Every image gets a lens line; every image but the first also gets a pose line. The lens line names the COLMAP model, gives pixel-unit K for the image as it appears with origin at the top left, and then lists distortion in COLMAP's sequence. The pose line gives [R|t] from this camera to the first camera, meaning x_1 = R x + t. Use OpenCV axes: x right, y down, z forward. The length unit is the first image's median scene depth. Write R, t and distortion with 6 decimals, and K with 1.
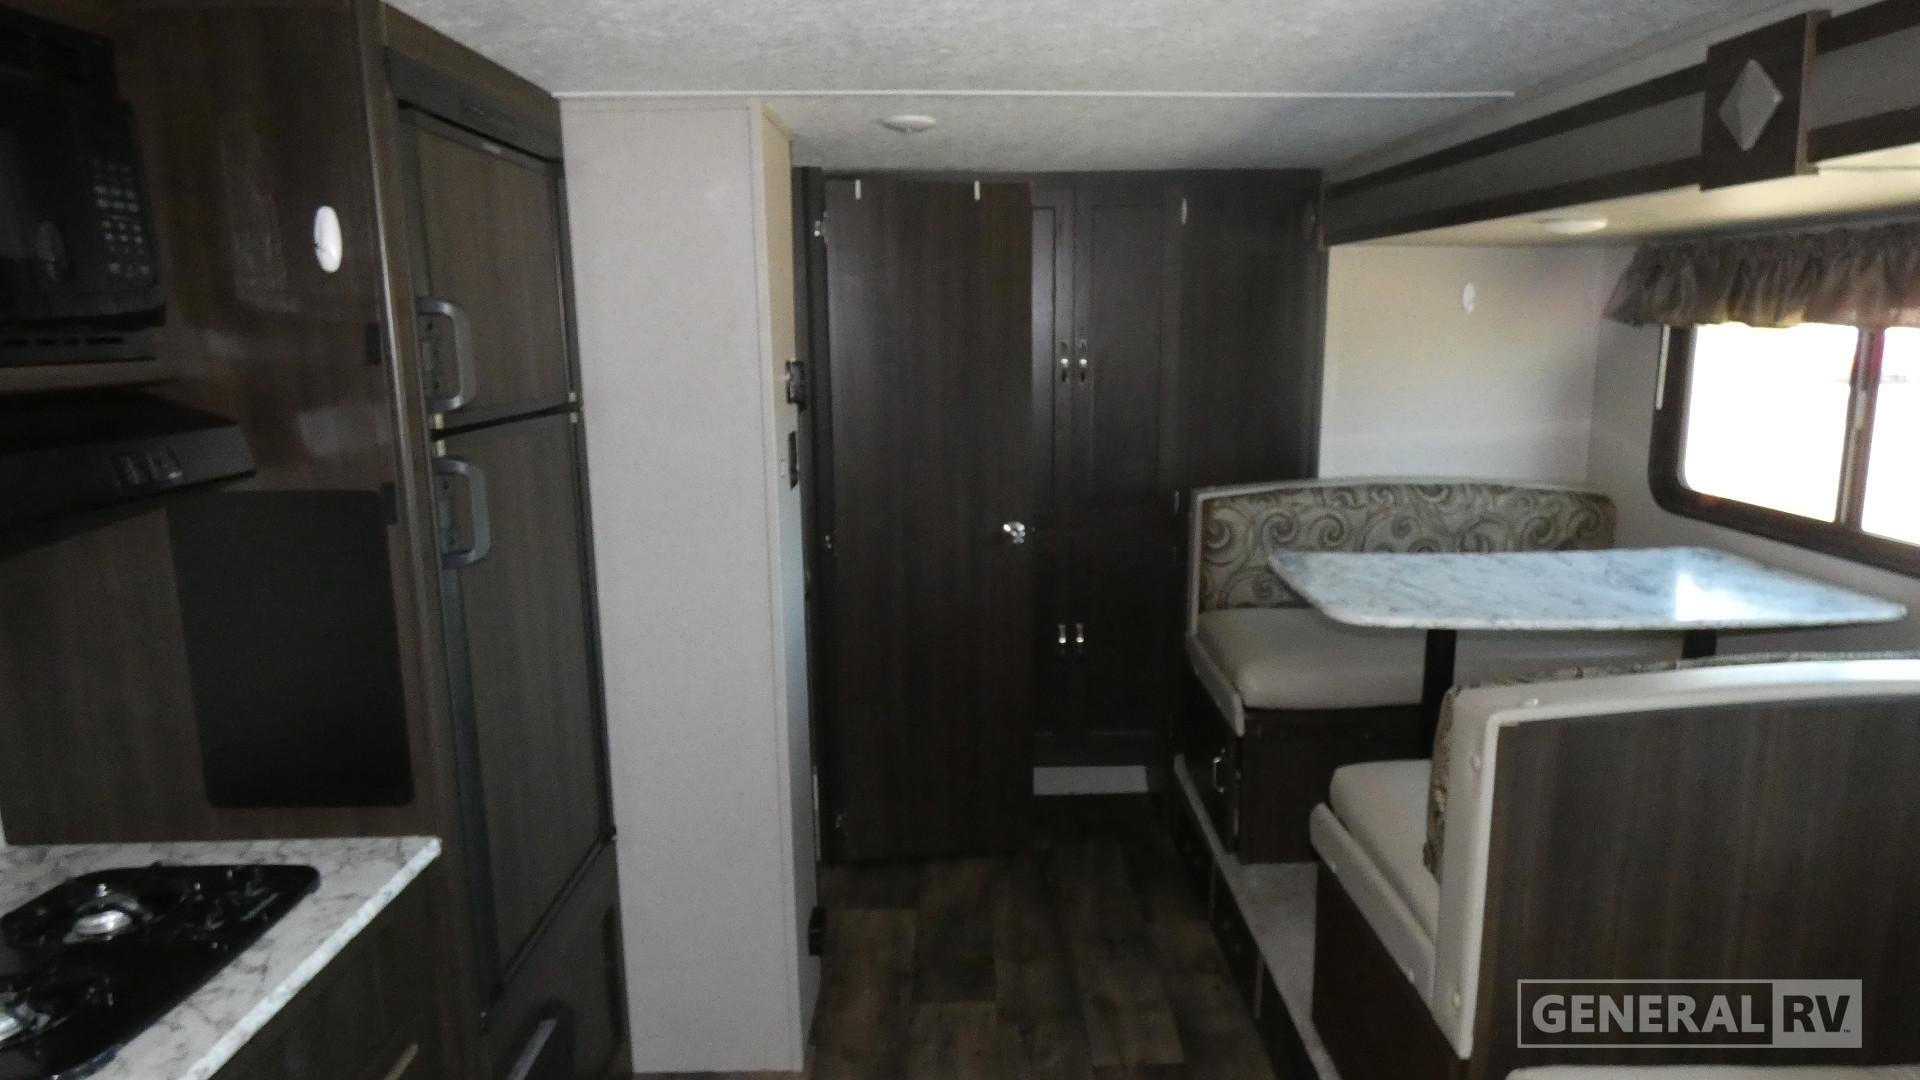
lens RADIAL K [[1156.6, 0, 965.2], [0, 1156.6, 534.8], [0, 0, 1]] dist [0.008047, 0.002198]
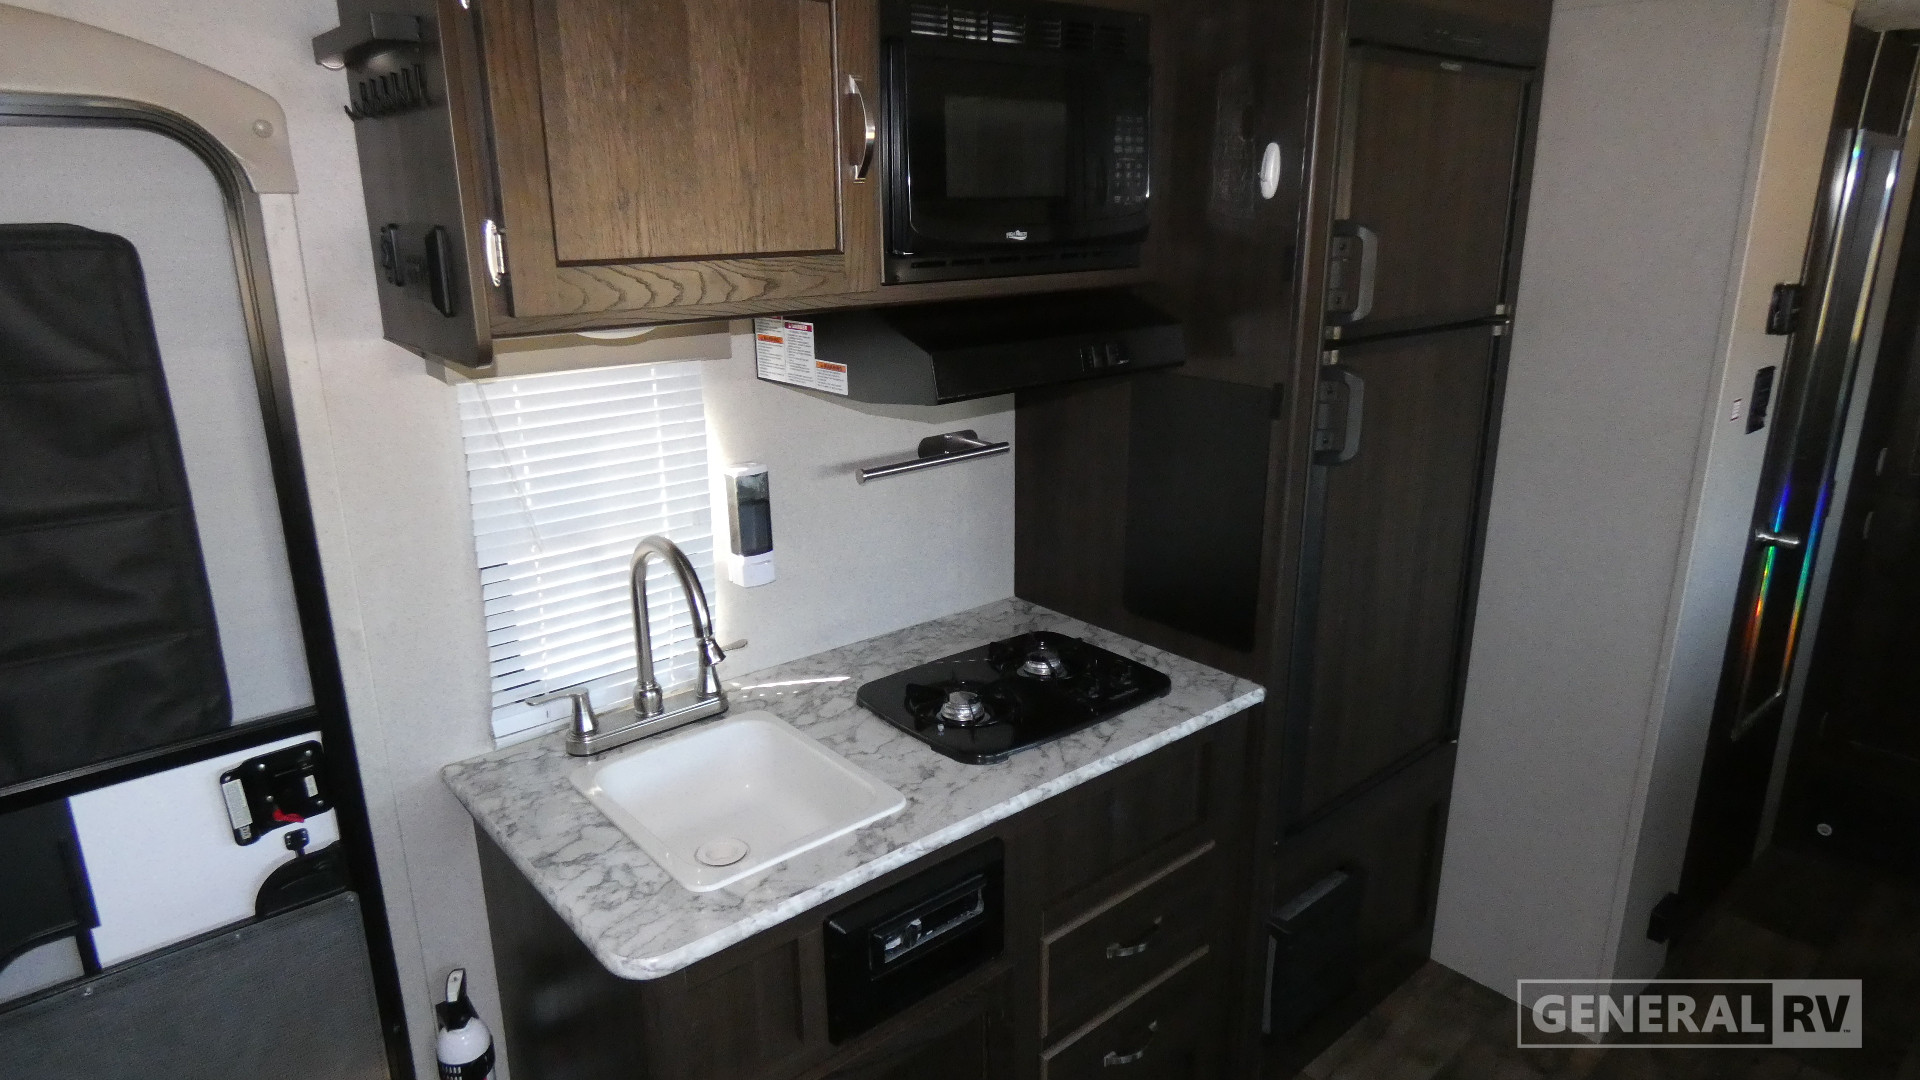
lens RADIAL K [[1146.9, 0, 960.0], [0, 1146.9, 540.0], [0, 0, 1]] dist [0.005323, 0.001286]
pose [[0.653788, 0.232781, -0.719983, 0.162279], [-0.142134, 0.972347, 0.185308, -0.062636], [0.743209, -0.018818, 0.668795, -0.010505]]
